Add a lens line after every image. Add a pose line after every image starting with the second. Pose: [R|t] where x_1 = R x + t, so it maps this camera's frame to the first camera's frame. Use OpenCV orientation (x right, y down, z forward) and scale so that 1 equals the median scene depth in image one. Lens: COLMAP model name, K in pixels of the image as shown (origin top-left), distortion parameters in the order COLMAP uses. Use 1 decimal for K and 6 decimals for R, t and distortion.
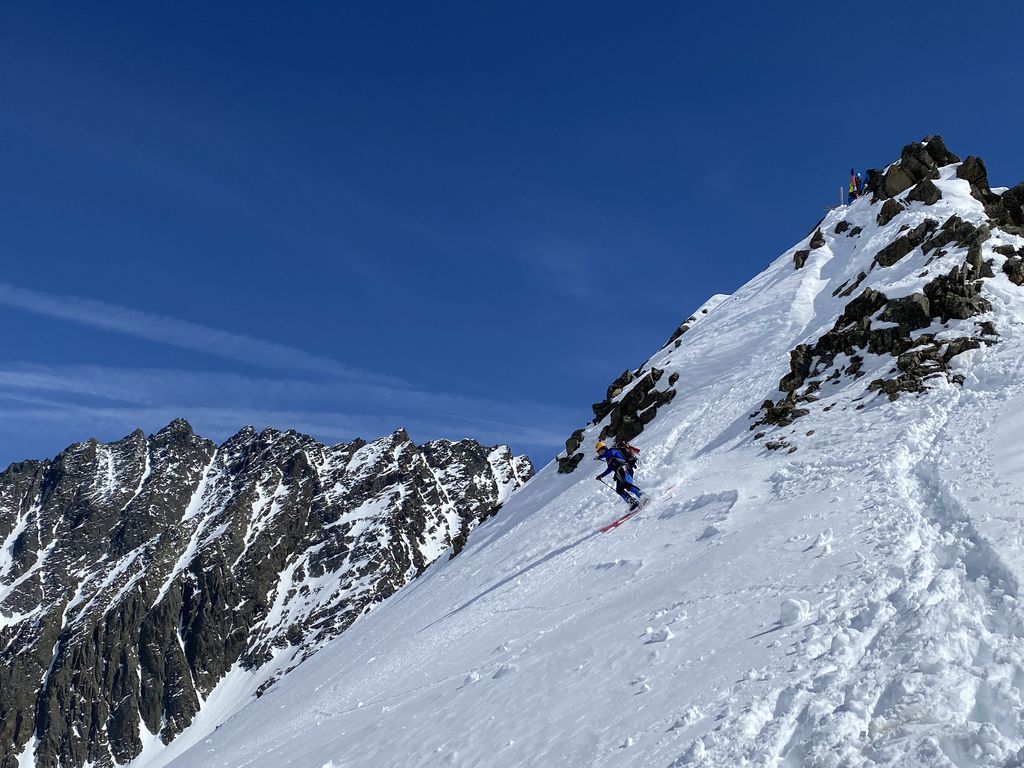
lens RADIAL K [[1130.1, 0, 506.8], [0, 1130.1, 377.2], [0, 0, 1]] dist [0.033428, 0.000000]
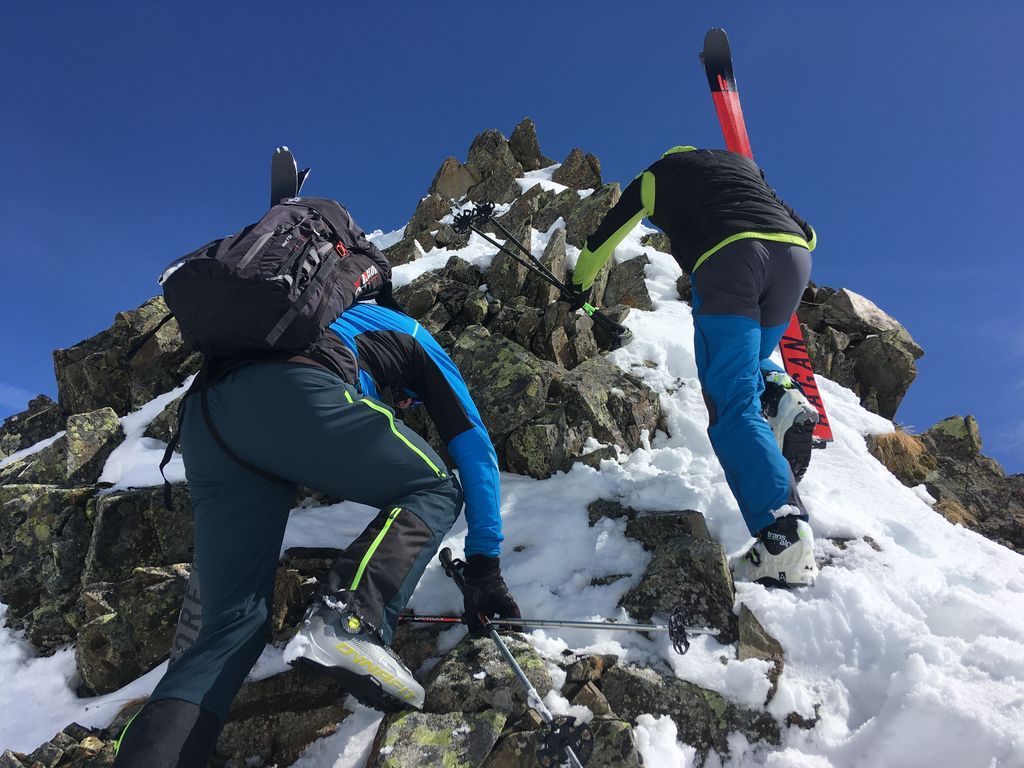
lens RADIAL K [[866.4, 0, 511.2], [0, 866.4, 384.1], [0, 0, 1]] dist [0.061173, -0.085583]
pose [[0.939292, 0.104765, 0.326733, 0.343286], [-0.076945, 0.992308, -0.096977, -0.050115], [-0.334380, 0.065950, 0.940128, 0.848214]]
